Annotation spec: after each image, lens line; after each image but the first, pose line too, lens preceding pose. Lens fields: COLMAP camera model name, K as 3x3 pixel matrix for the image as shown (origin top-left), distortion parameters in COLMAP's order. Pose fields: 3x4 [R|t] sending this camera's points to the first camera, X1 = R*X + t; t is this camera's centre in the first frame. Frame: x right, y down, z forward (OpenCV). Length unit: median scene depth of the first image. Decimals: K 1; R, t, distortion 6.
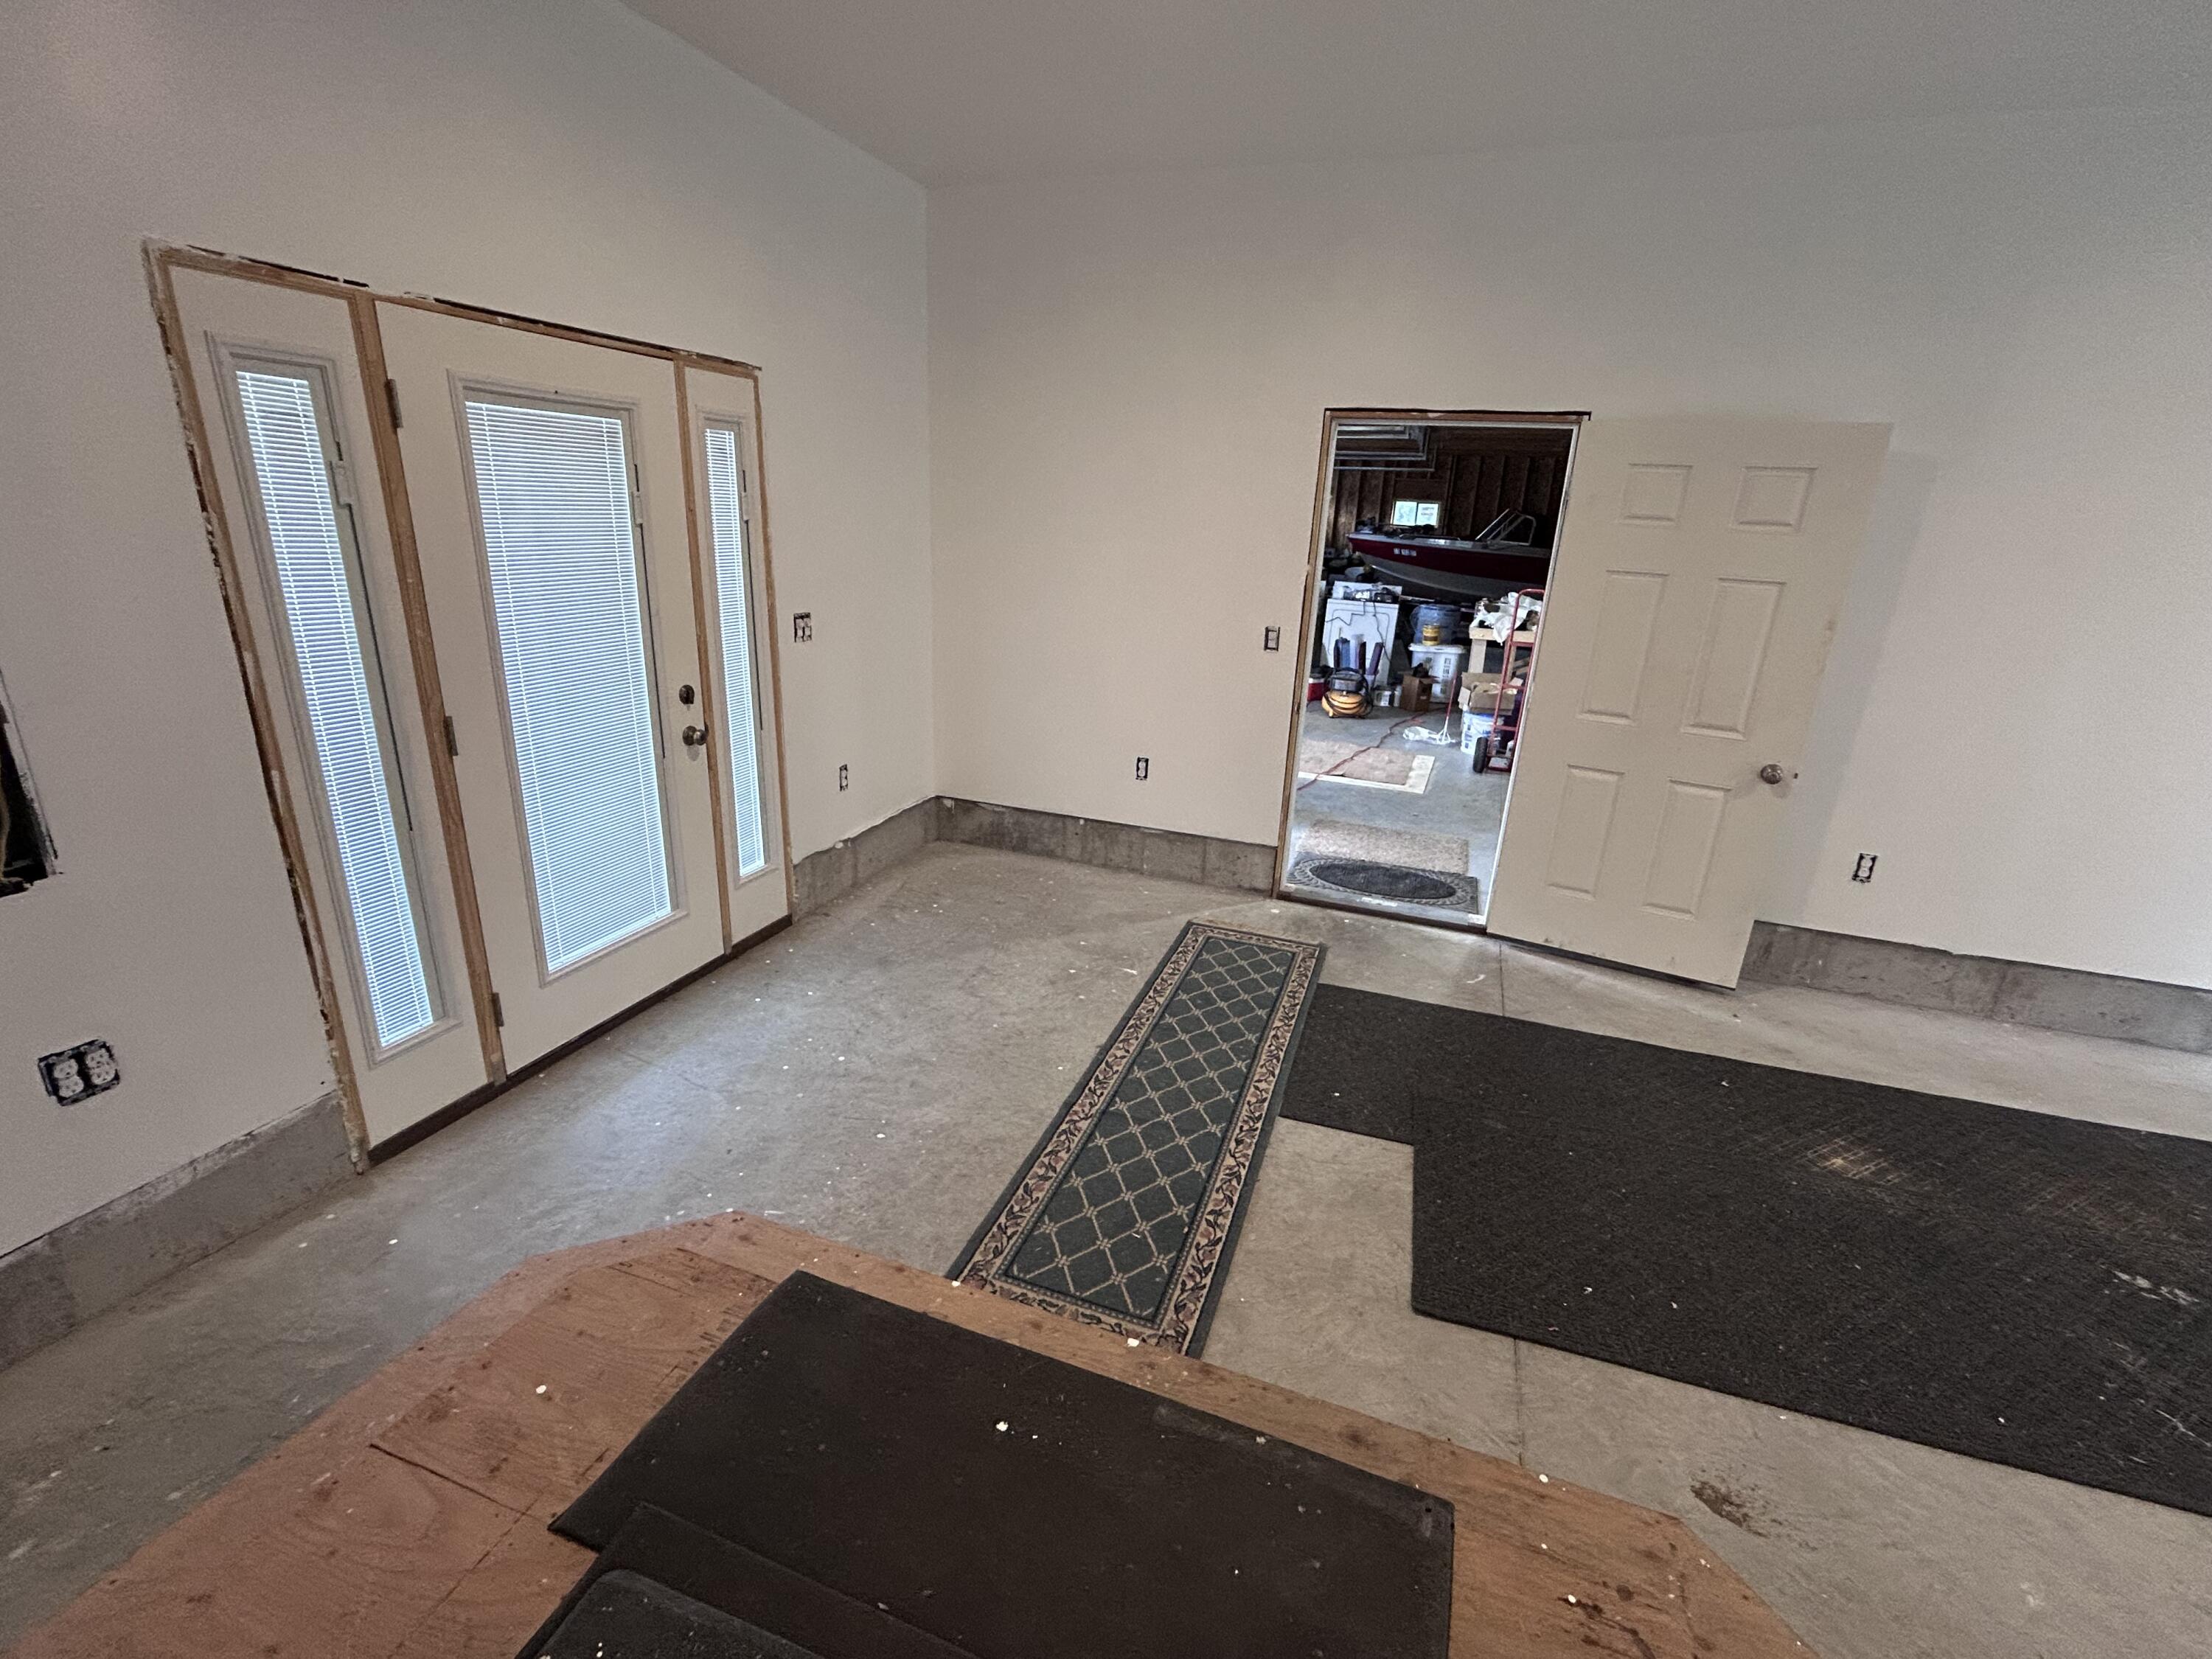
lens RADIAL K [[977.6, 0, 1107.8], [0, 977.6, 826.7], [0, 0, 1]] dist [-0.004599, 0.003706]
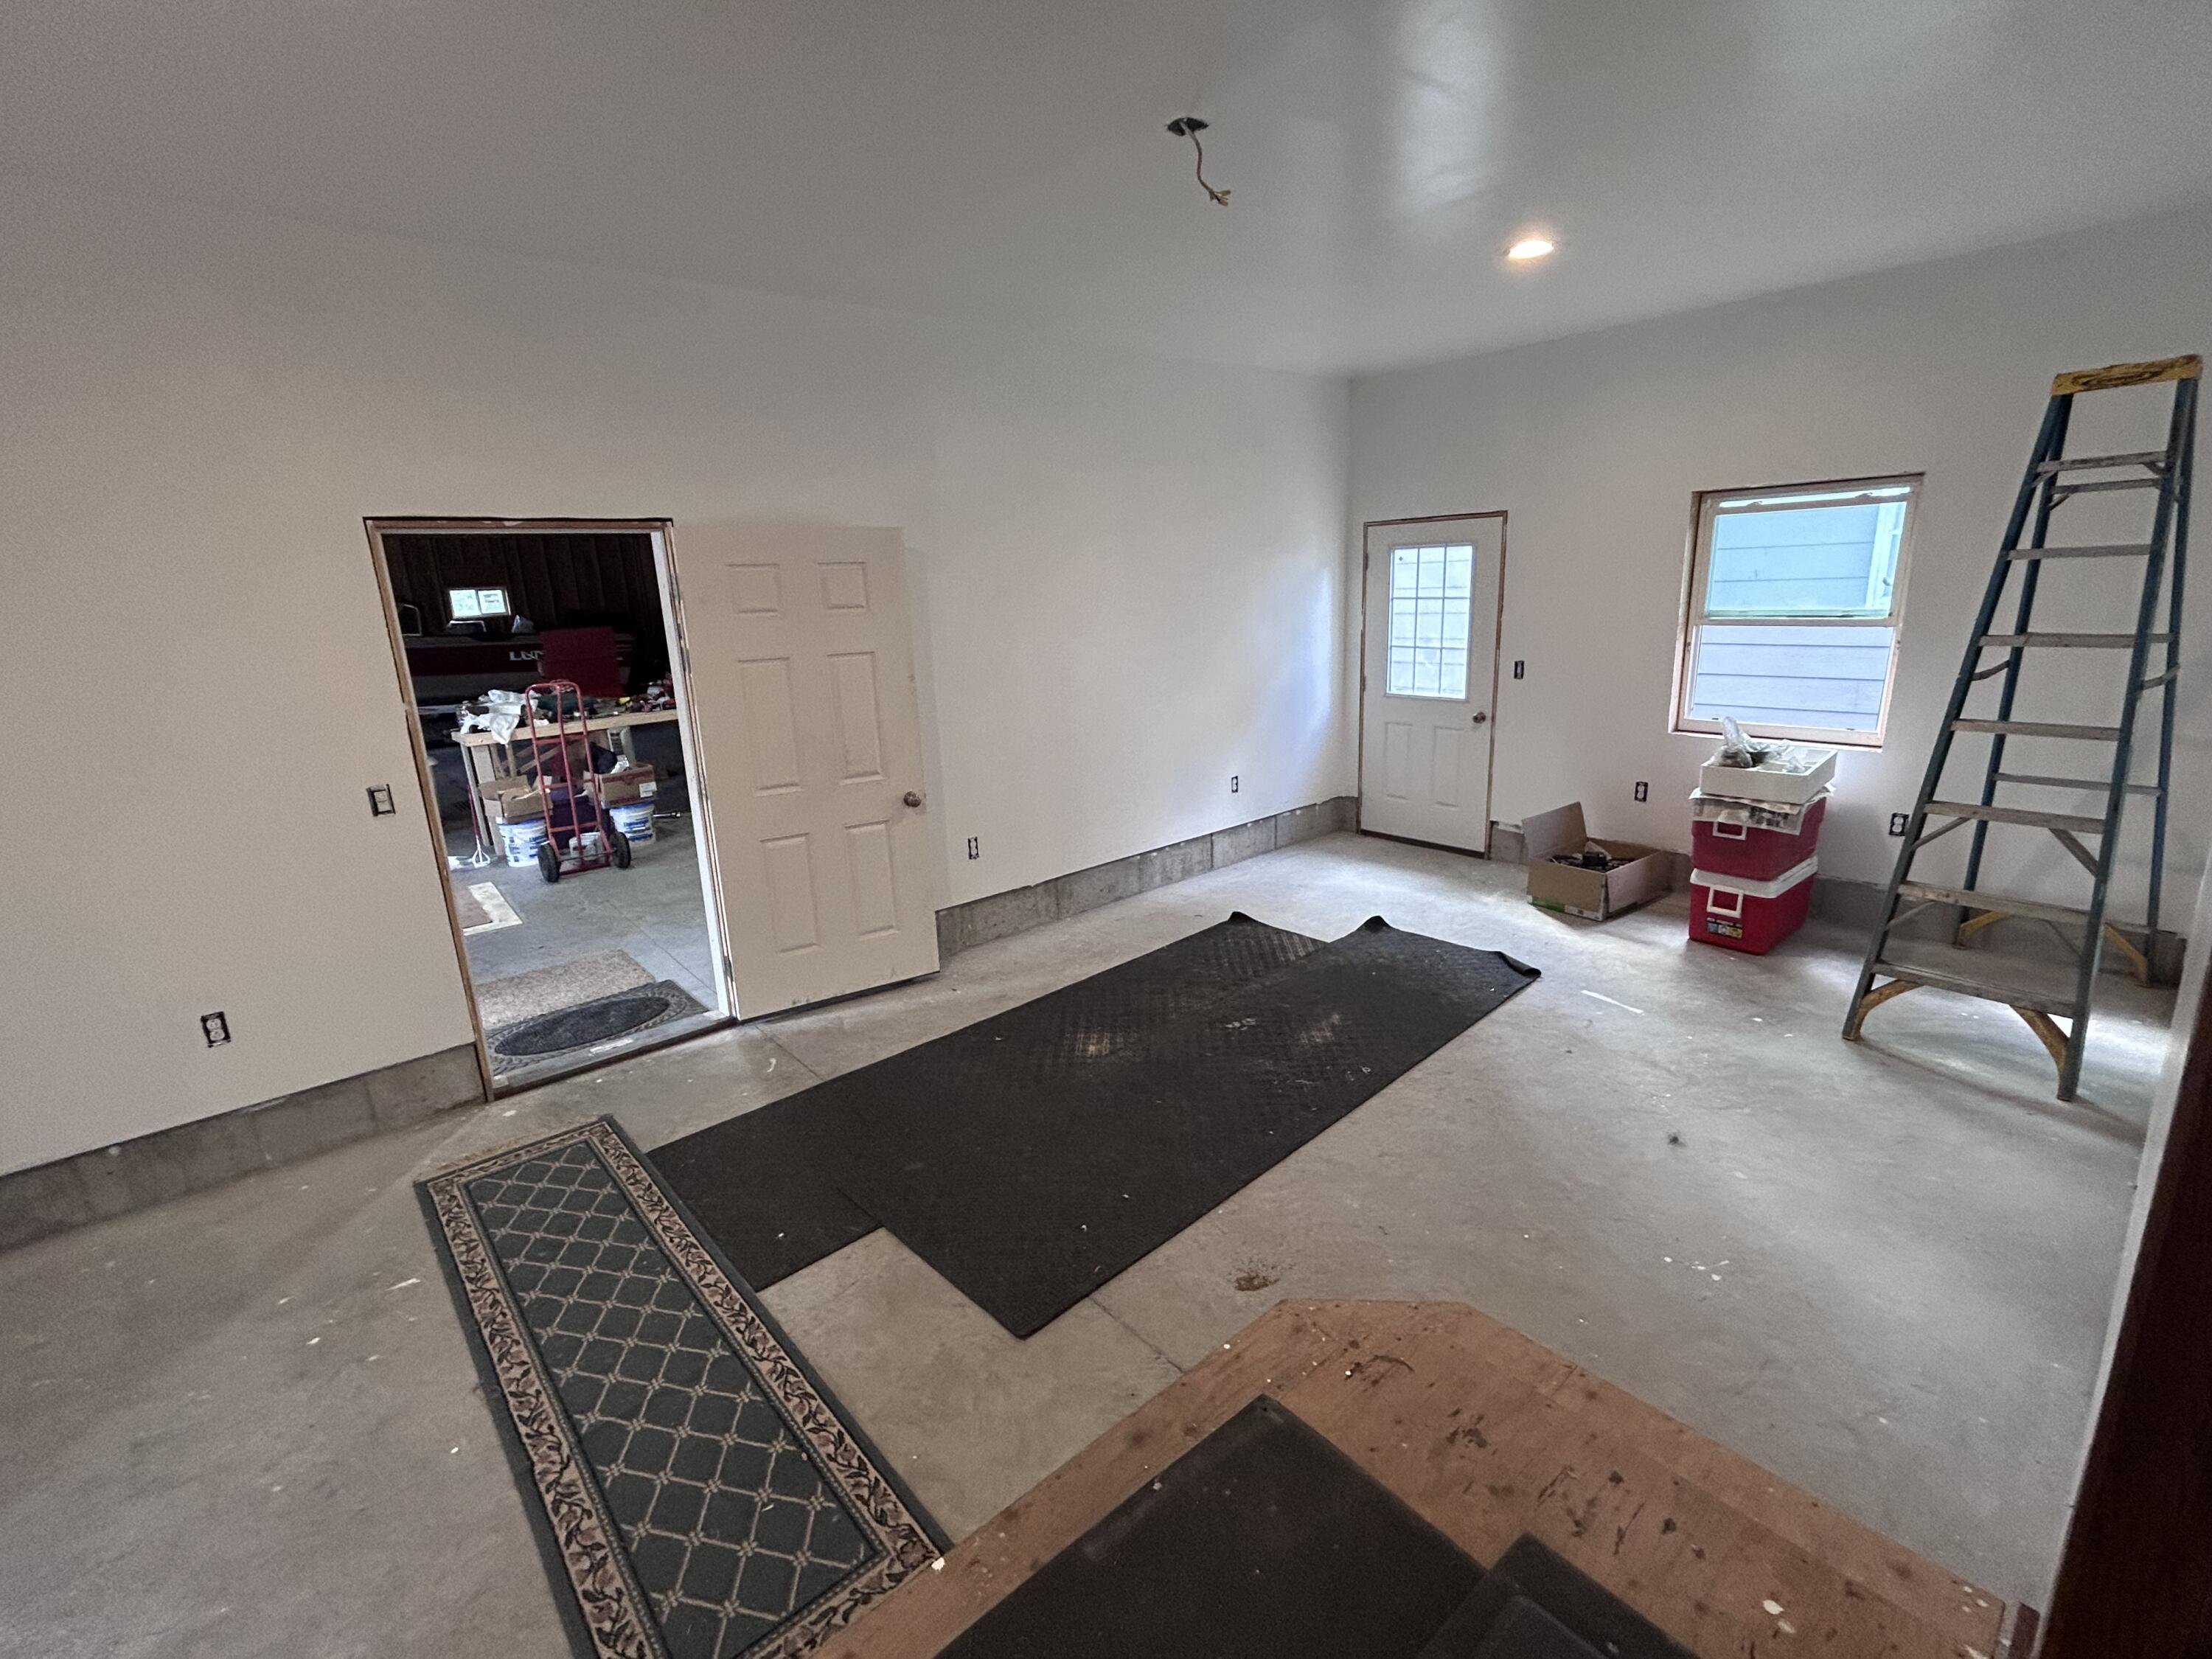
lens RADIAL K [[977.6, 0, 1104.2], [0, 977.6, 828.4], [0, 0, 1]] dist [-0.004599, 0.003706]
pose [[0.487736, -0.279831, 0.826927, -0.254537], [0.330168, 0.936004, 0.122004, -0.094760], [-0.808148, 0.213520, 0.548914, 0.130825]]
